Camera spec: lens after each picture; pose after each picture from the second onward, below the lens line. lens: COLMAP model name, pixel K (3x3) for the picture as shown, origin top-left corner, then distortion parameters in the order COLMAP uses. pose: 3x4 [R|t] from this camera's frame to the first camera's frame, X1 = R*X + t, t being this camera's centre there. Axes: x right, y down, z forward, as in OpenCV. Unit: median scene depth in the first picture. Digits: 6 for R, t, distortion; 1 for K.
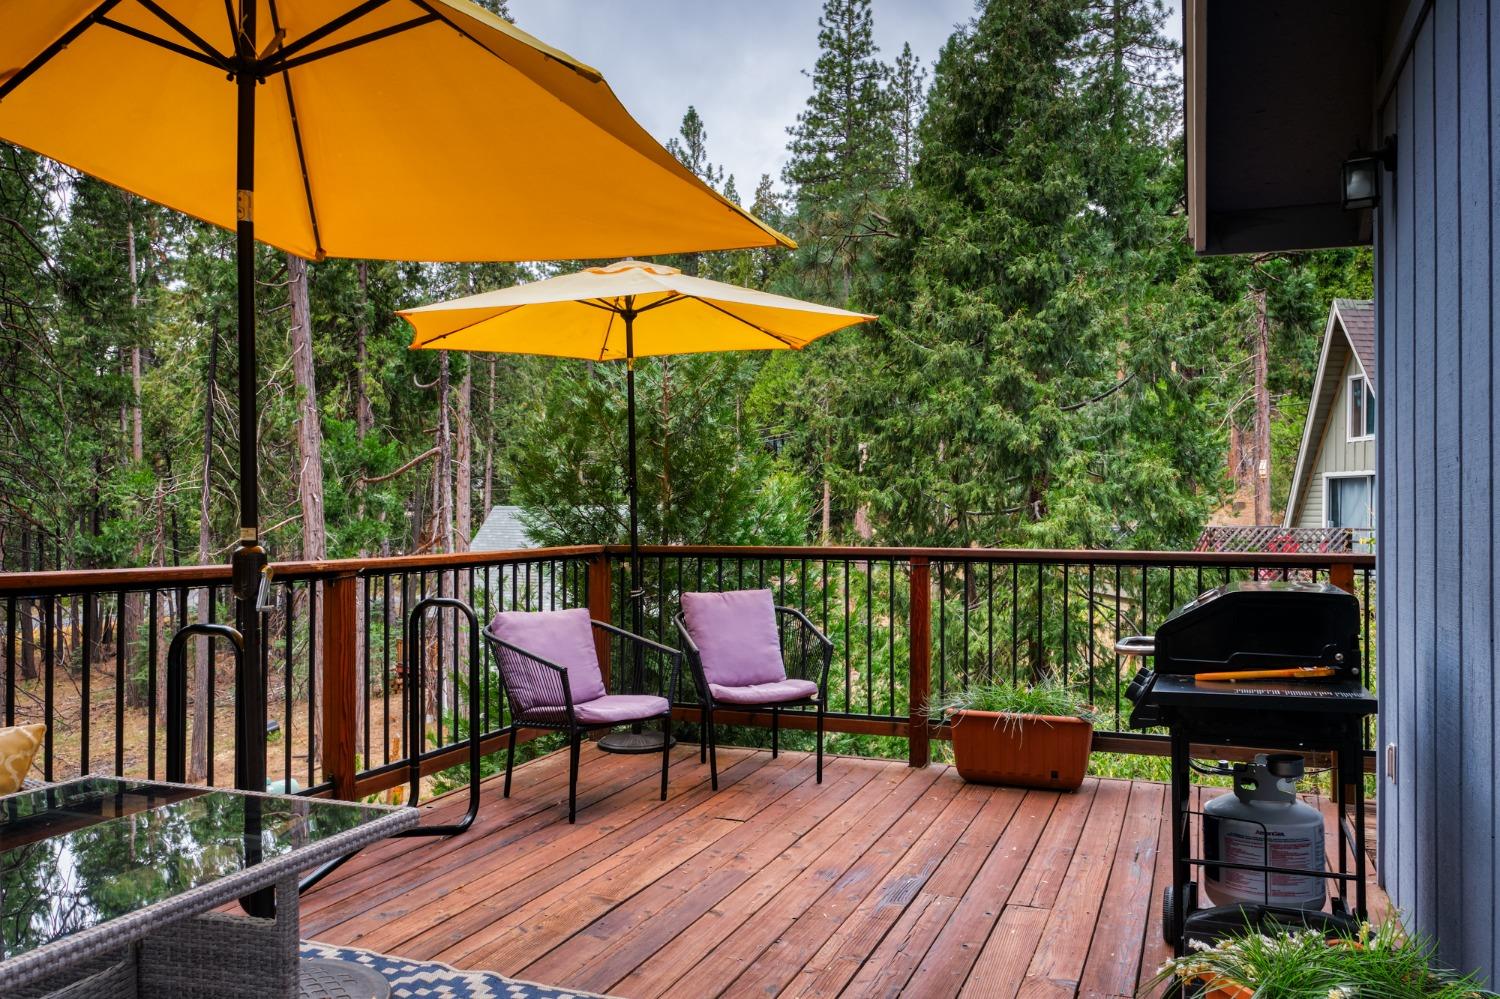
lens RADIAL K [[1134.0, 0, 750.8], [0, 1134.0, 495.9], [0, 0, 1]] dist [0.005103, -0.002443]
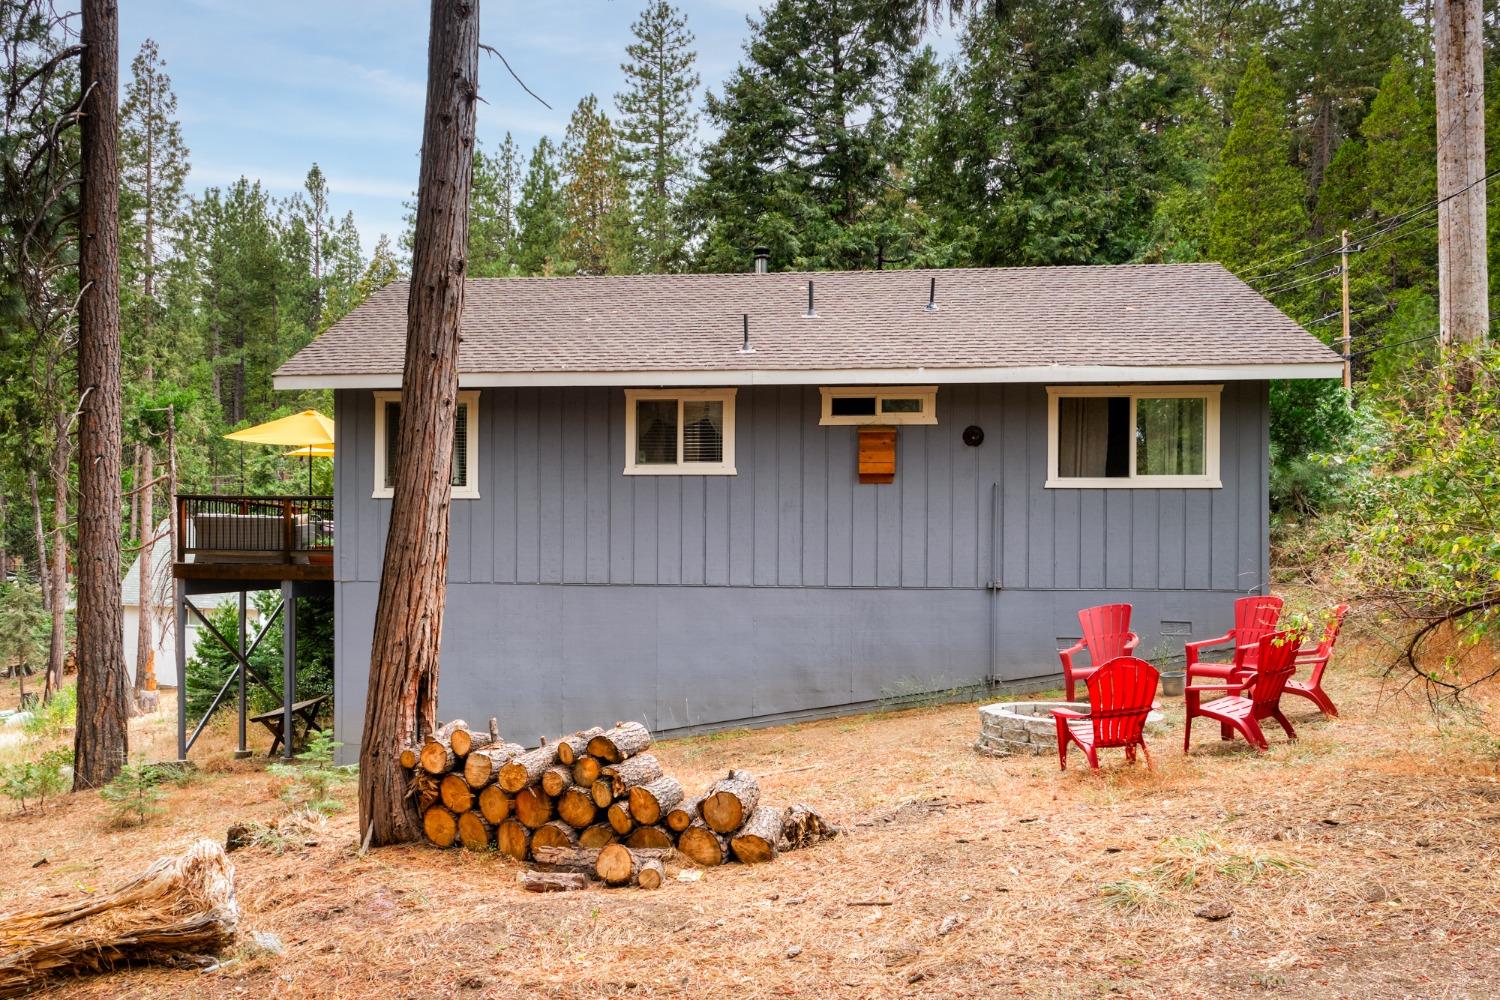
lens RADIAL K [[1052.4, 0, 746.4], [0, 1052.4, 503.8], [0, 0, 1]] dist [0.003944, -0.001091]
pose [[0.941112, 0.004691, 0.338062, -0.000990], [-0.002519, 0.999973, -0.006861, 0.001986], [-0.338085, 0.005605, 0.941099, -0.137908]]
